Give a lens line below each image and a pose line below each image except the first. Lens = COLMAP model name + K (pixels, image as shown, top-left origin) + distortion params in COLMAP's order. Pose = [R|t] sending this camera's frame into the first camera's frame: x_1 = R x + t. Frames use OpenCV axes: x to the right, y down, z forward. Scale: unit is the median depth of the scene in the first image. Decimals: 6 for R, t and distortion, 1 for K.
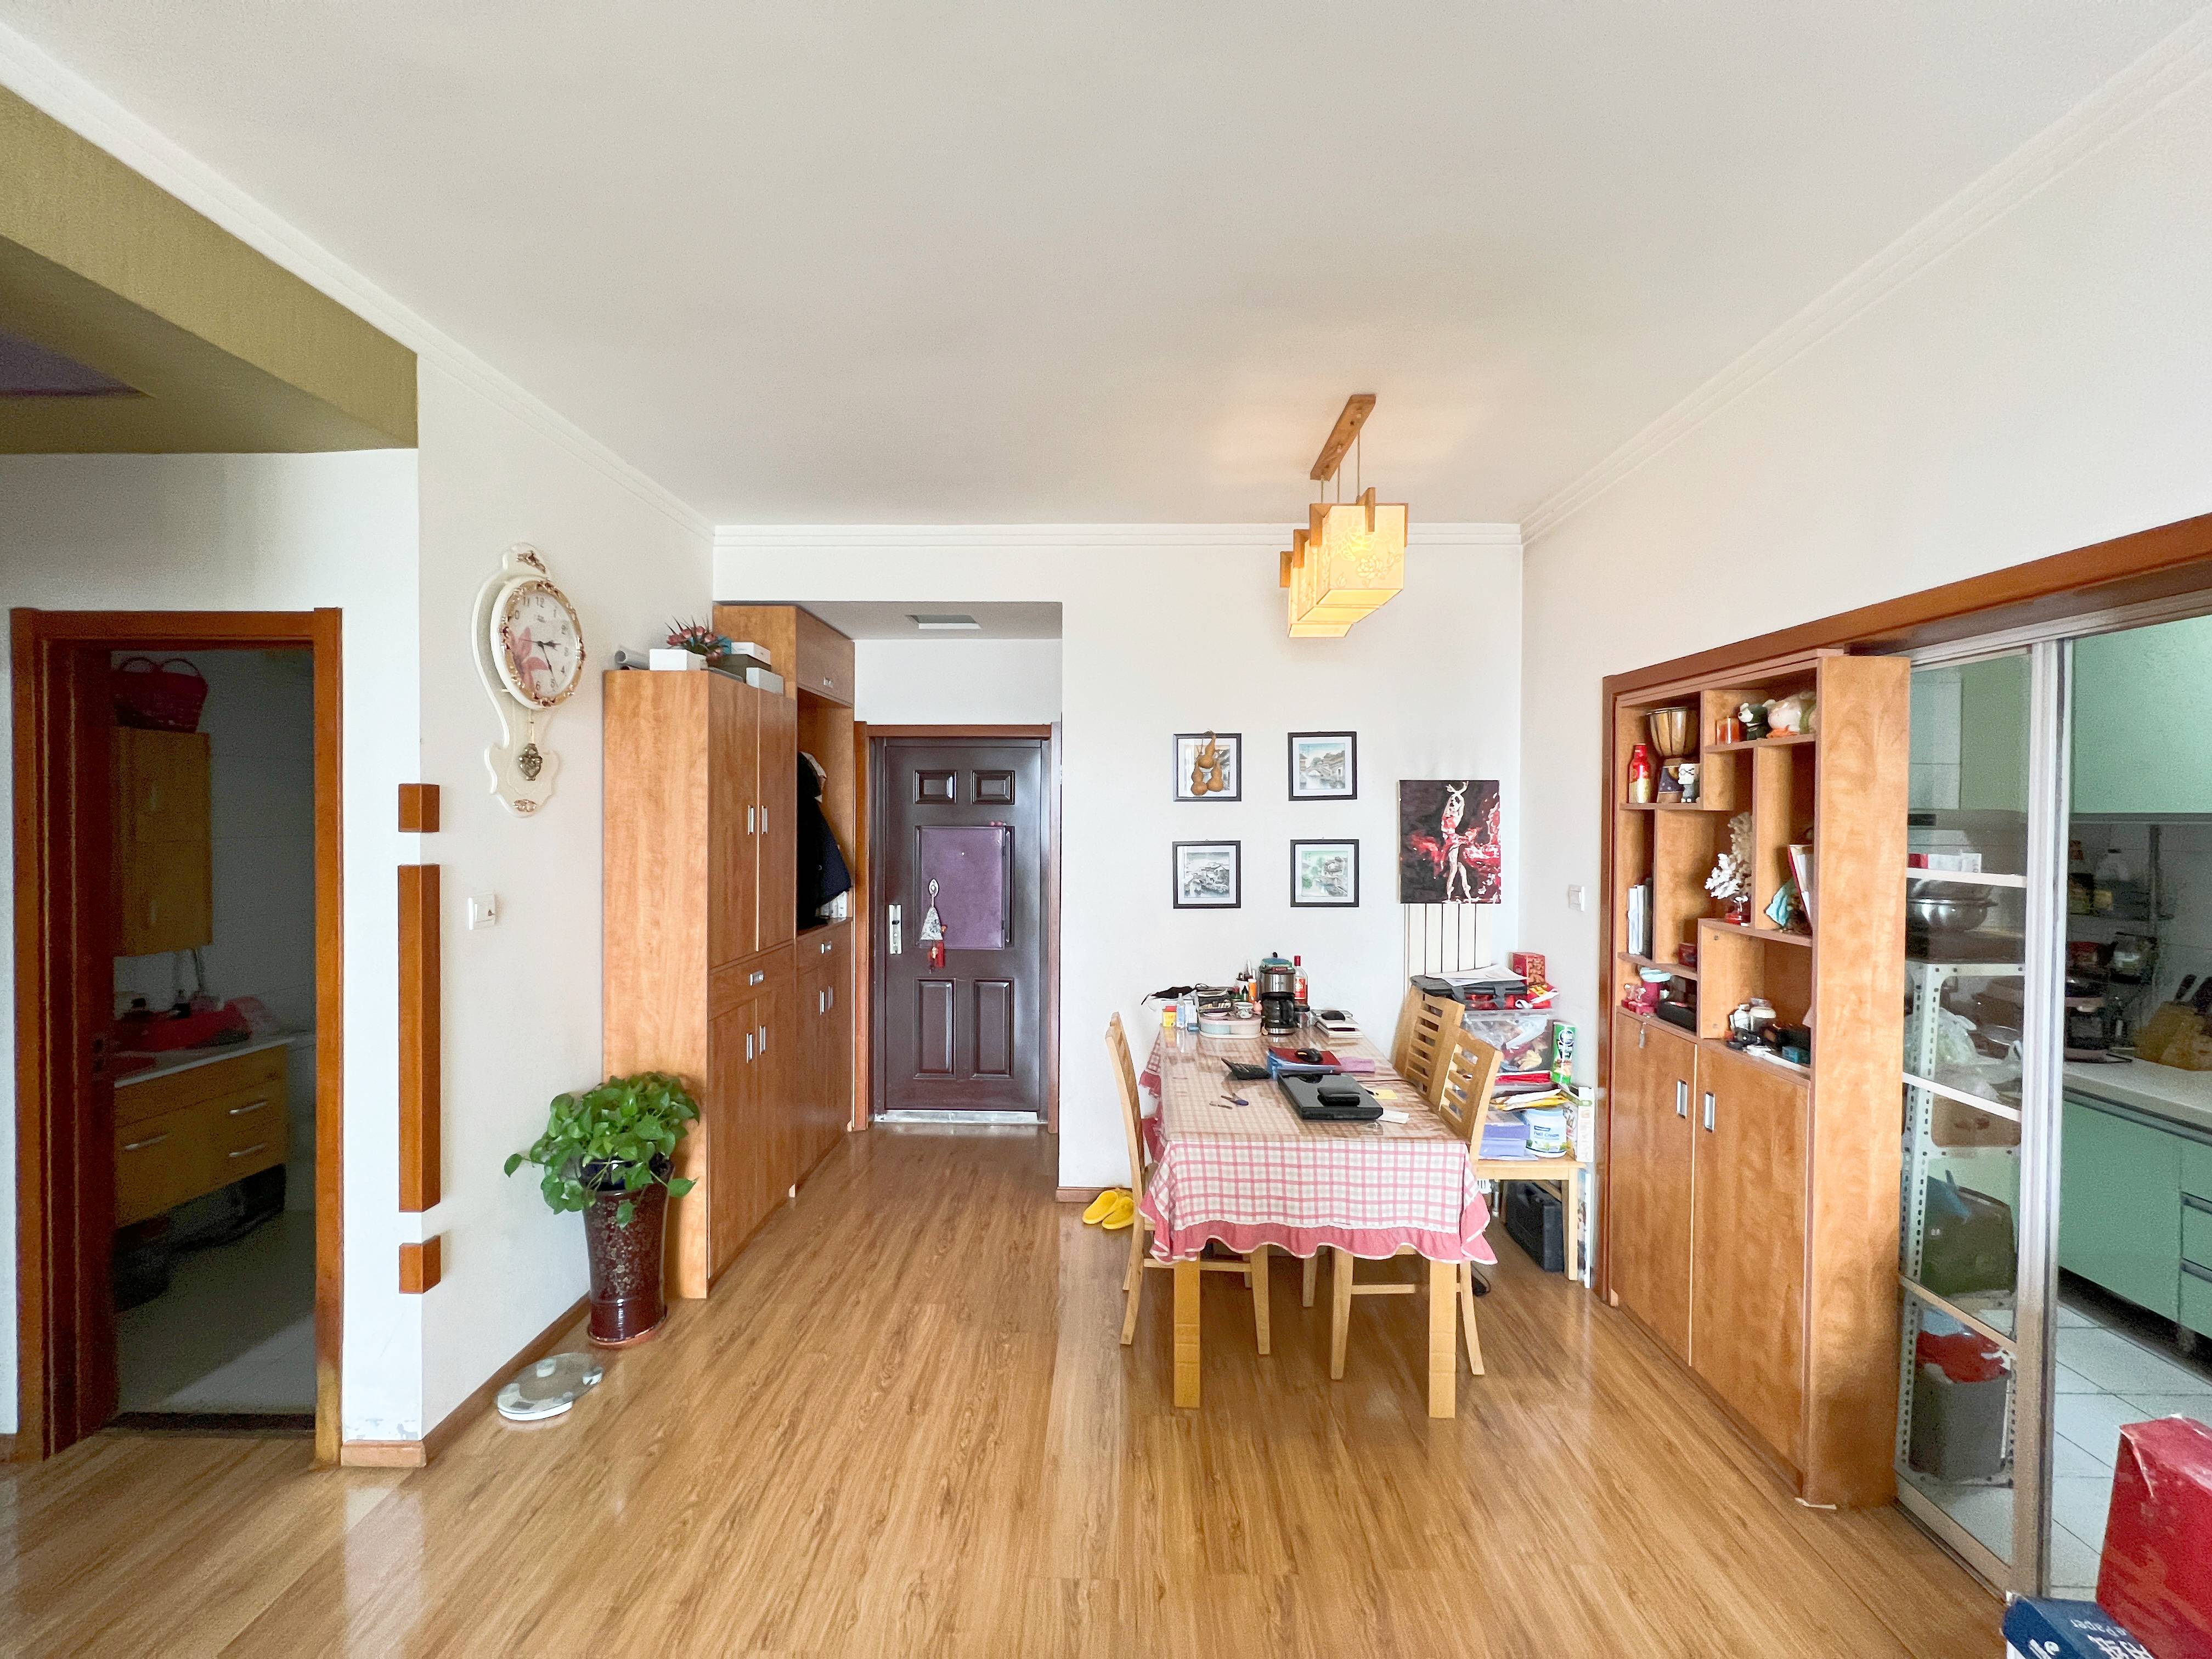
lens RADIAL K [[886.0, 0, 1109.0], [0, 886.0, 833.7], [0, 0, 1]] dist [-0.001779, 0.000774]
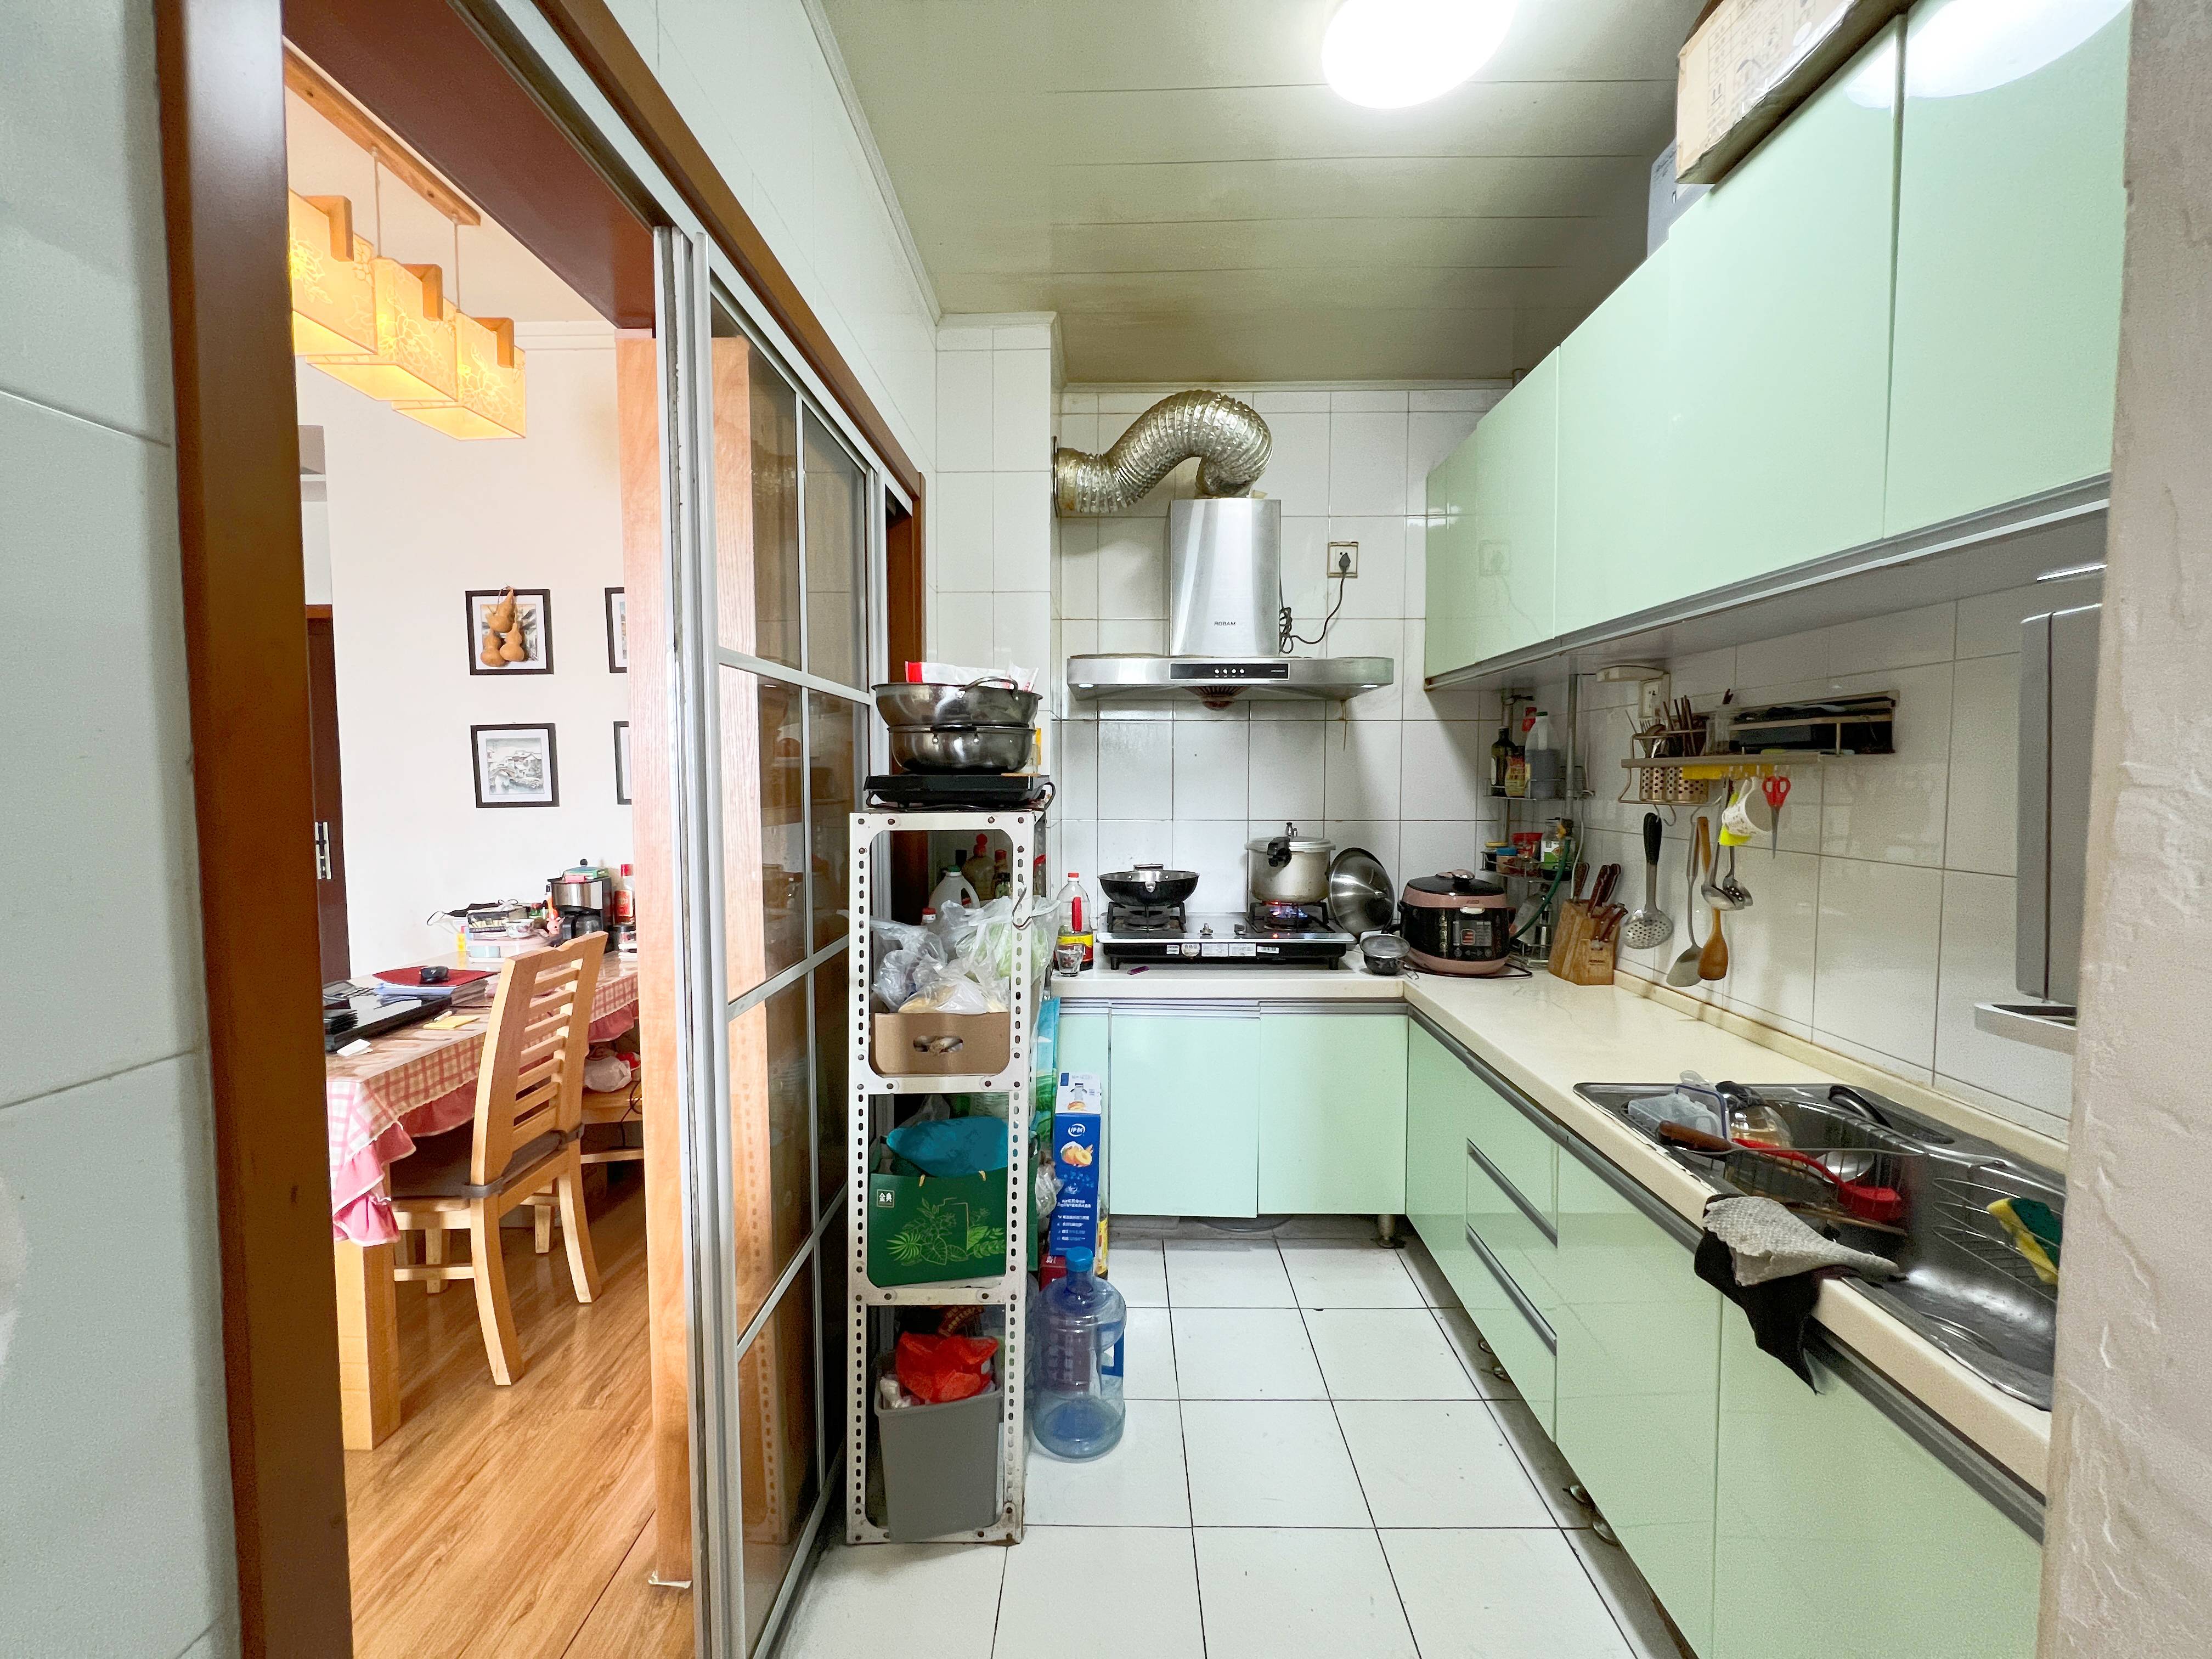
lens RADIAL K [[894.0, 0, 1108.5], [0, 894.0, 825.1], [0, 0, 1]] dist [-0.001576, 0.000068]
pose [[0.999898, -0.008589, 0.011370, 0.646721], [0.008187, 0.999354, 0.034984, 0.076662], [-0.011663, -0.034888, 0.999323, 0.174263]]
